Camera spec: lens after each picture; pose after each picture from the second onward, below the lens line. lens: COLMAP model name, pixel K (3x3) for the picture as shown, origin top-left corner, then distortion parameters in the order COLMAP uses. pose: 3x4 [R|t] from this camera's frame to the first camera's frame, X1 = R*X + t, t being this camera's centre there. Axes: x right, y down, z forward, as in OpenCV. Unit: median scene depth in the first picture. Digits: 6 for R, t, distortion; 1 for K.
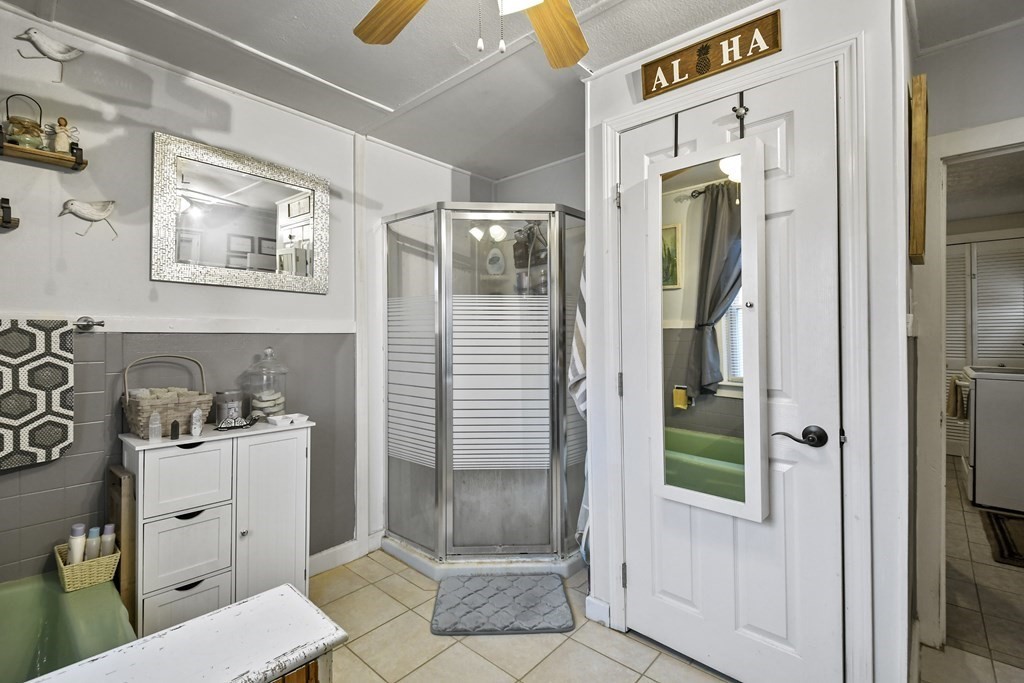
lens RADIAL K [[459.7, 0, 508.3], [0, 459.7, 334.5], [0, 0, 1]] dist [0.018520, -0.011344]
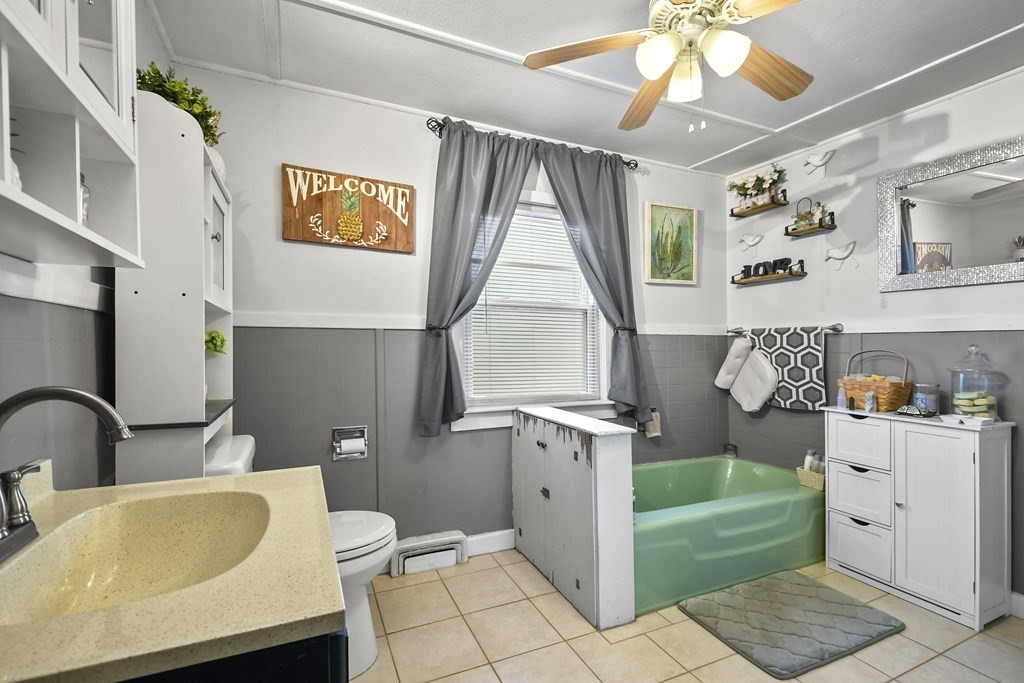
lens RADIAL K [[459.7, 0, 507.0], [0, 459.7, 344.3], [0, 0, 1]] dist [0.018520, -0.011344]
pose [[-0.385508, 0.011116, -0.922638, 0.992117], [0.024538, 0.999697, 0.001792, 0.002377], [0.922378, -0.021949, -0.385664, 0.622292]]
